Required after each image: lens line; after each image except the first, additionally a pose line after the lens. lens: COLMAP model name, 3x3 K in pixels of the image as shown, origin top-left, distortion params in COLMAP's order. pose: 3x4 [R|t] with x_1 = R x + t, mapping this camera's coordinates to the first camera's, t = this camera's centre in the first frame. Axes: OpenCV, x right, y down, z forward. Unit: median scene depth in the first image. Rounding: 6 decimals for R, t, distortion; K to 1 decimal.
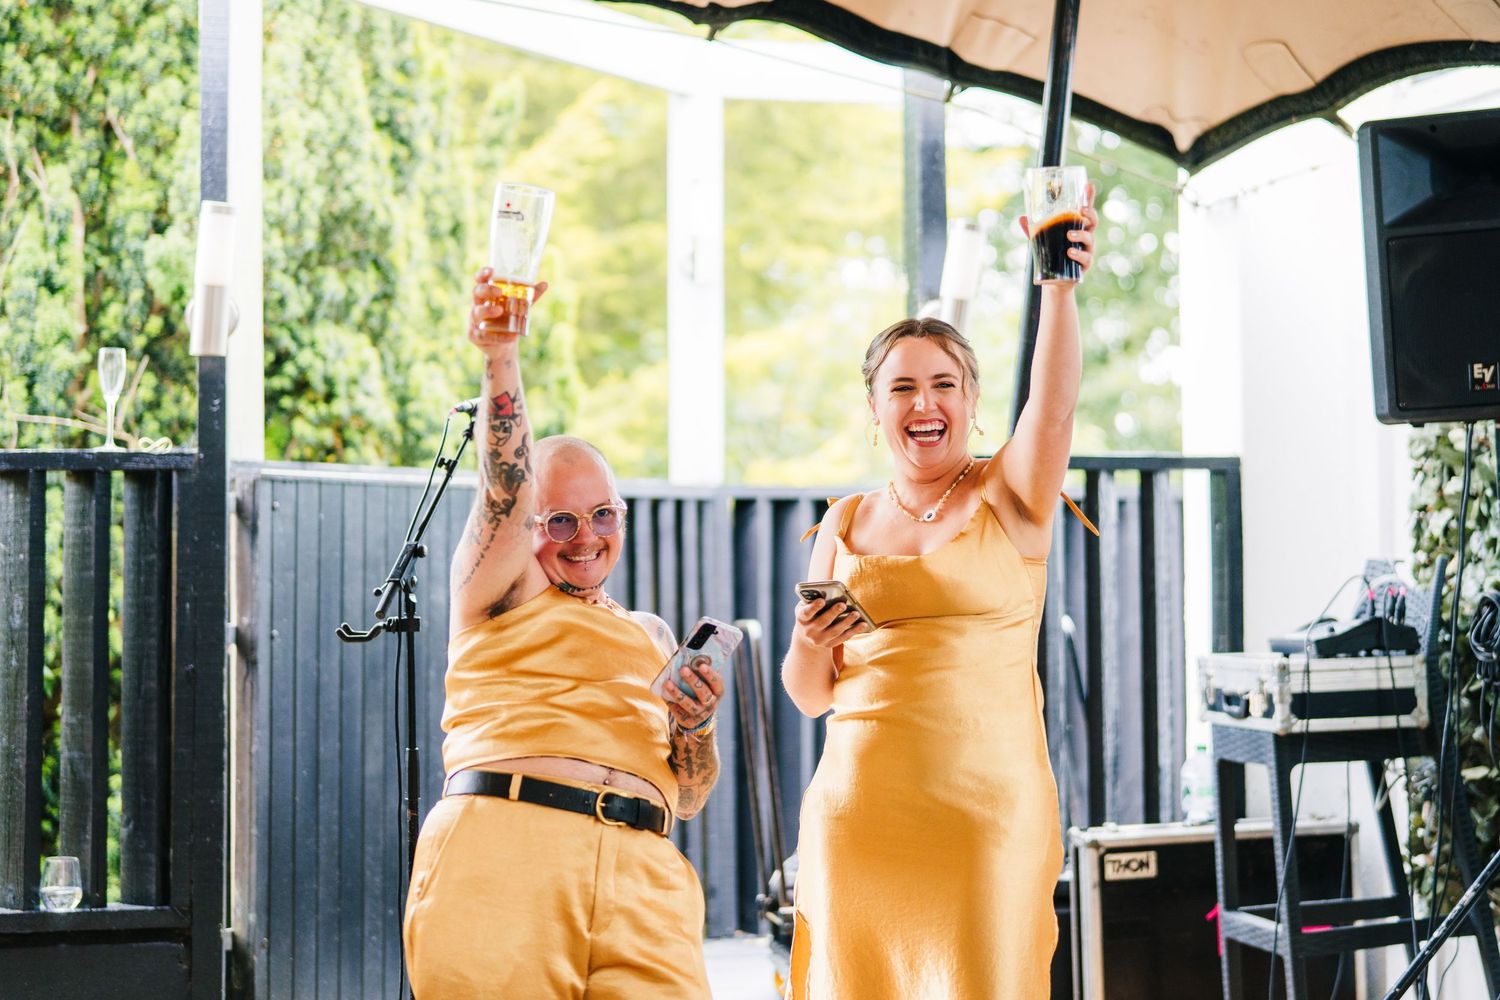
lens RADIAL K [[2148.8, 0, 735.9], [0, 2148.8, 514.7], [0, 0, 1]] dist [0.001909, 0.000000]
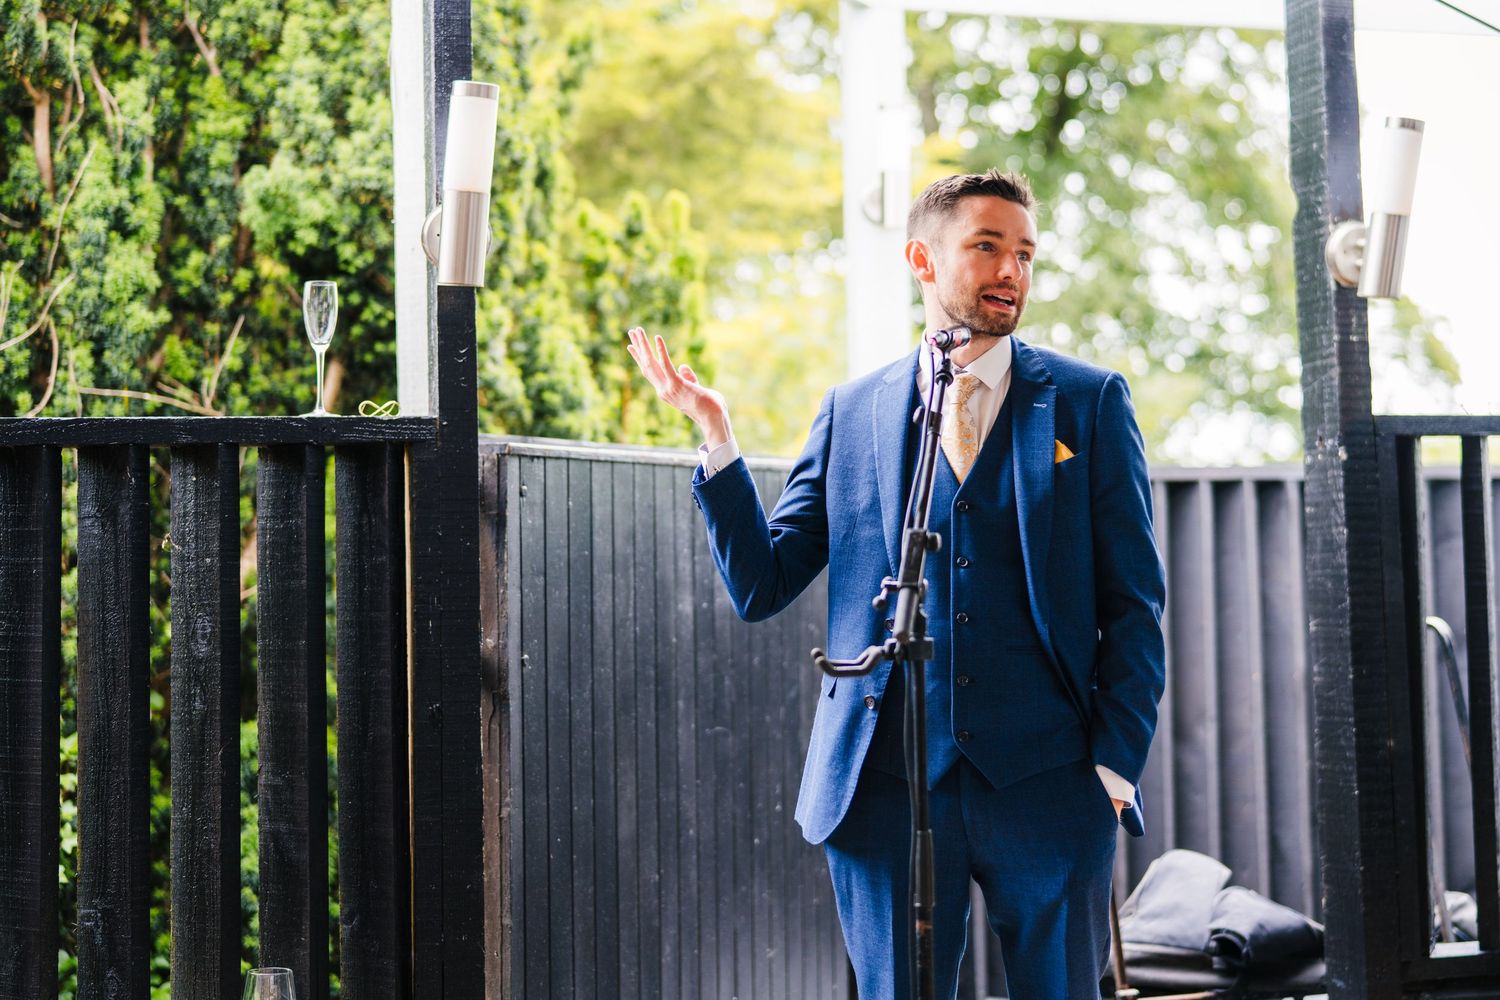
lens RADIAL K [[2148.8, 0, 743.2], [0, 2148.8, 492.5], [0, 0, 1]] dist [0.001909, 0.000000]
pose [[0.997927, -0.011859, 0.063253, -0.138862], [0.012514, 0.999872, -0.009958, 0.003995], [-0.063126, 0.010729, 0.997948, 0.178822]]
